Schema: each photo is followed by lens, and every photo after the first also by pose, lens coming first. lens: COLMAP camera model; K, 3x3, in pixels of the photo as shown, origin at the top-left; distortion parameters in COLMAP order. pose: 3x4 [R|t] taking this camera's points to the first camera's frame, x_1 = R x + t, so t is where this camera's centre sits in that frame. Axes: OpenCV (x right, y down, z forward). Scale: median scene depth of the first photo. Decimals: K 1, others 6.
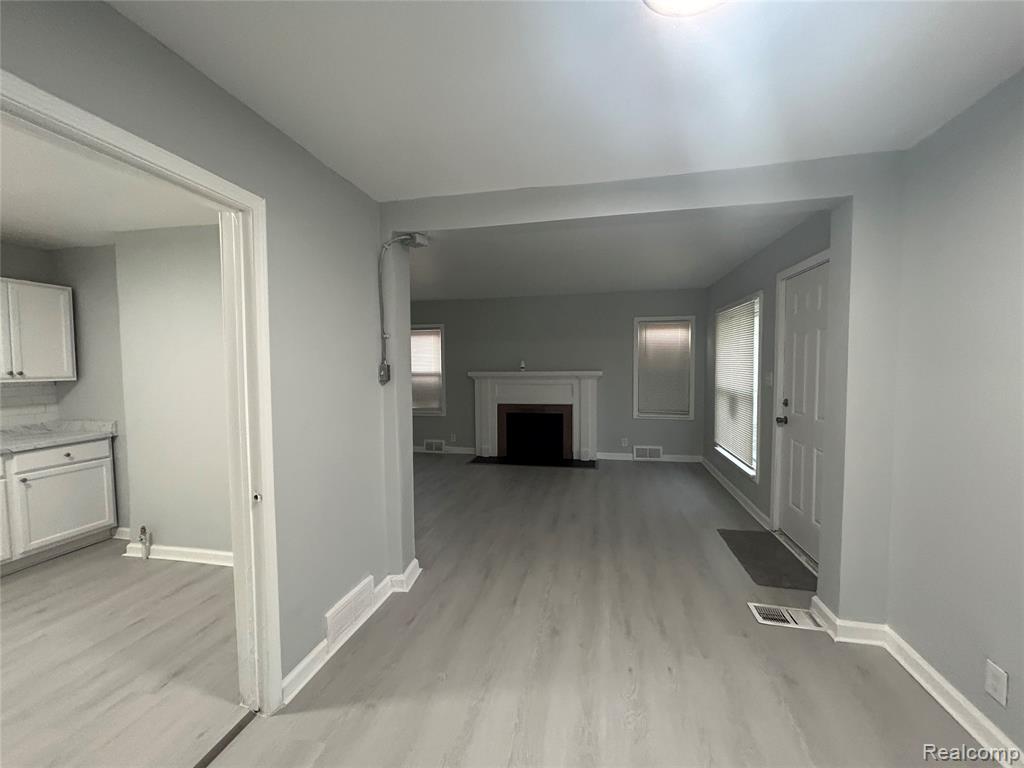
lens RADIAL K [[412.1, 0, 513.3], [0, 412.1, 382.6], [0, 0, 1]] dist [0.002037, 0.000105]
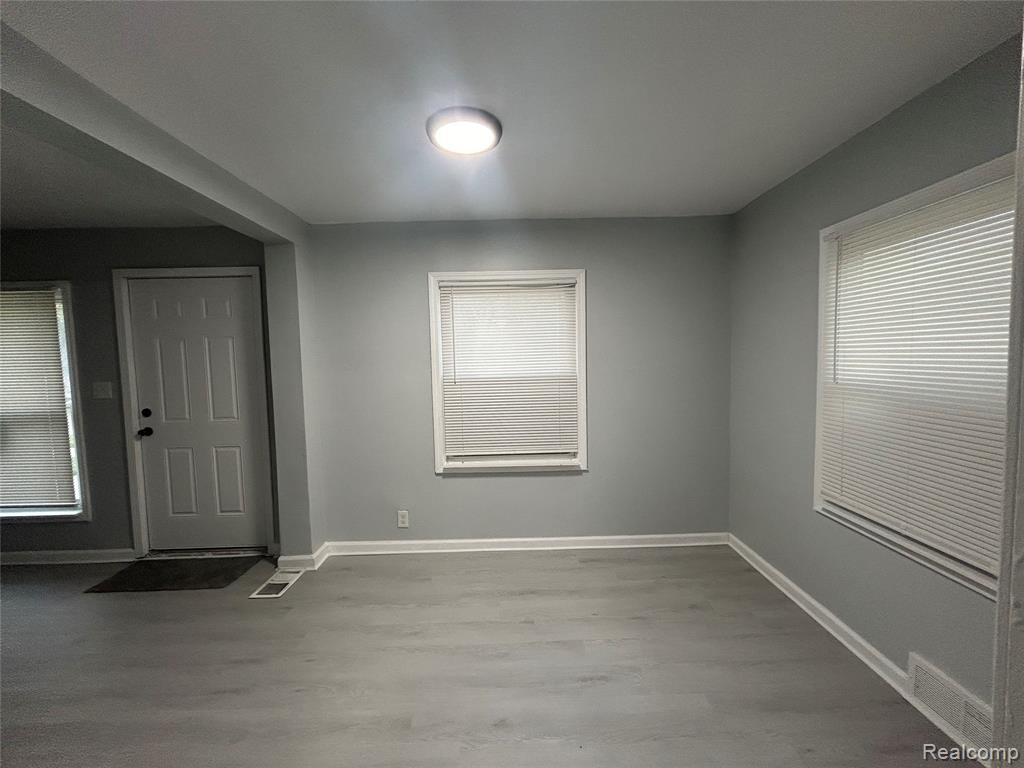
lens RADIAL K [[412.1, 0, 511.8], [0, 412.1, 384.4], [0, 0, 1]] dist [0.002037, 0.000105]
pose [[-0.216659, -0.050579, 0.974936, -0.396969], [0.073007, 0.995021, 0.067845, -0.016649], [-0.973514, 0.085876, -0.211887, 0.371542]]
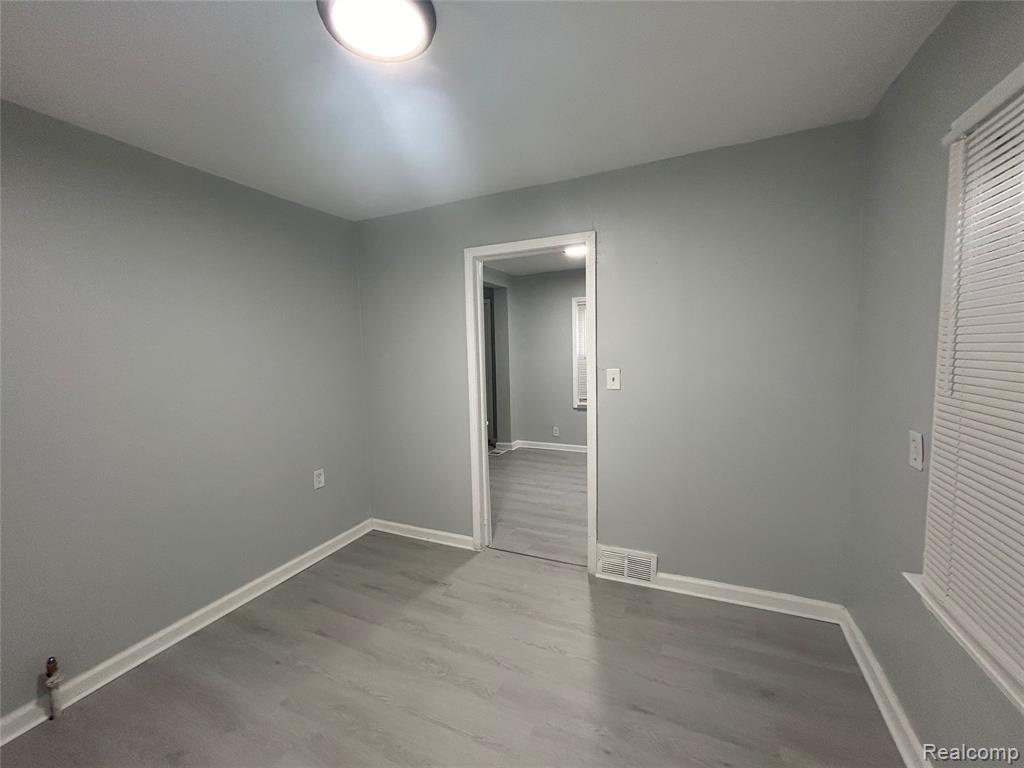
lens RADIAL K [[412.1, 0, 511.8], [0, 412.1, 379.1], [0, 0, 1]] dist [0.002037, 0.000105]
pose [[0.211198, -0.074593, 0.974593, -1.119598], [0.071336, 0.995601, 0.060742, -0.005486], [-0.974837, 0.056695, 0.215591, 0.240313]]
